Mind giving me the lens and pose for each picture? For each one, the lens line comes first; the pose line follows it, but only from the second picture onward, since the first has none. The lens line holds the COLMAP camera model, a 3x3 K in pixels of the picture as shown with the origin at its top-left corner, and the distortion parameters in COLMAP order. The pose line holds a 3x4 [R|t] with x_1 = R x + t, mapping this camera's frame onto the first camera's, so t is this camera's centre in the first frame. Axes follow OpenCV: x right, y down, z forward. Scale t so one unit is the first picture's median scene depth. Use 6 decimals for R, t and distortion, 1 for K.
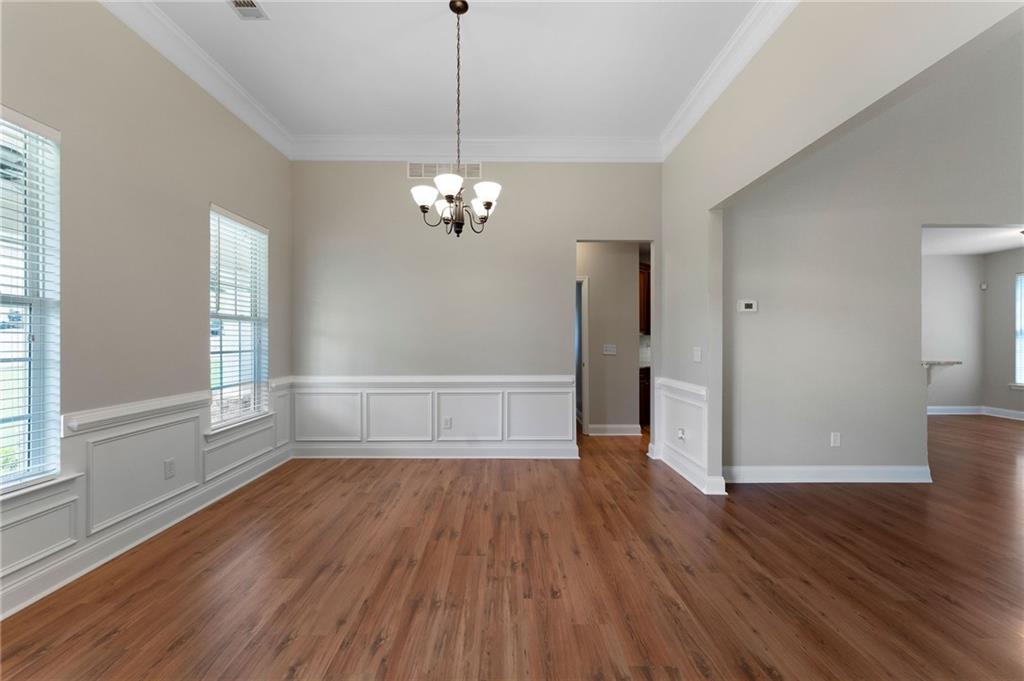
lens RADIAL K [[411.4, 0, 512.0], [0, 411.4, 340.5], [0, 0, 1]] dist [-0.000256, 0.000154]
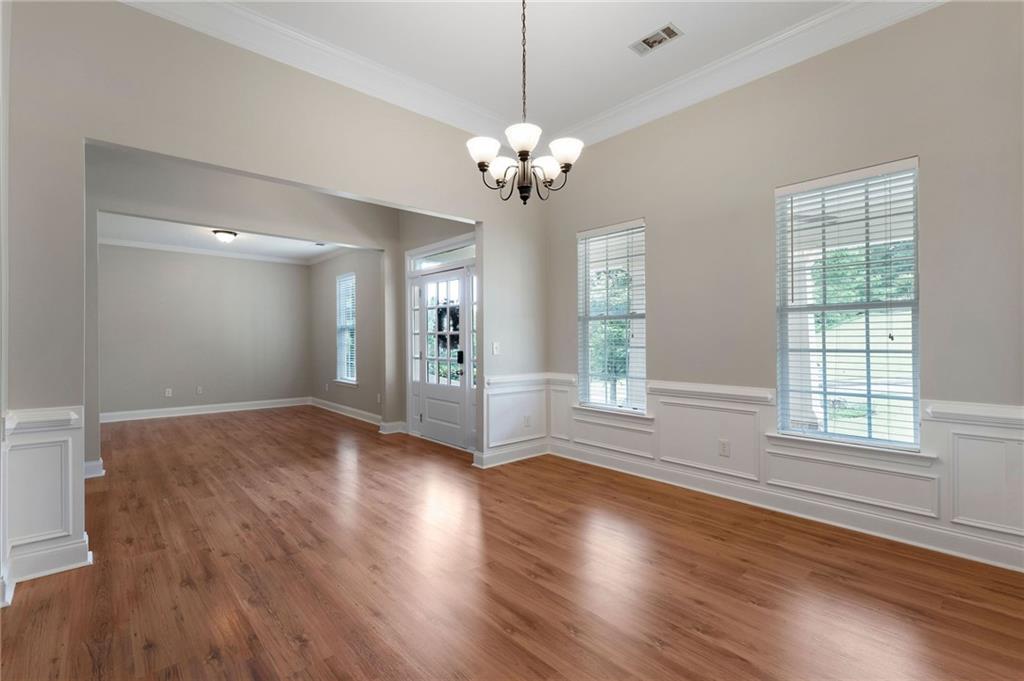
lens RADIAL K [[459.1, 0, 512.0], [0, 459.1, 340.5], [0, 0, 1]] dist [0.000753, 0.000255]
pose [[-0.754572, -0.002662, -0.656212, 0.473560], [-0.002453, 0.999996, -0.001236, 0.014509], [0.656213, 0.000677, -0.754576, 1.625601]]
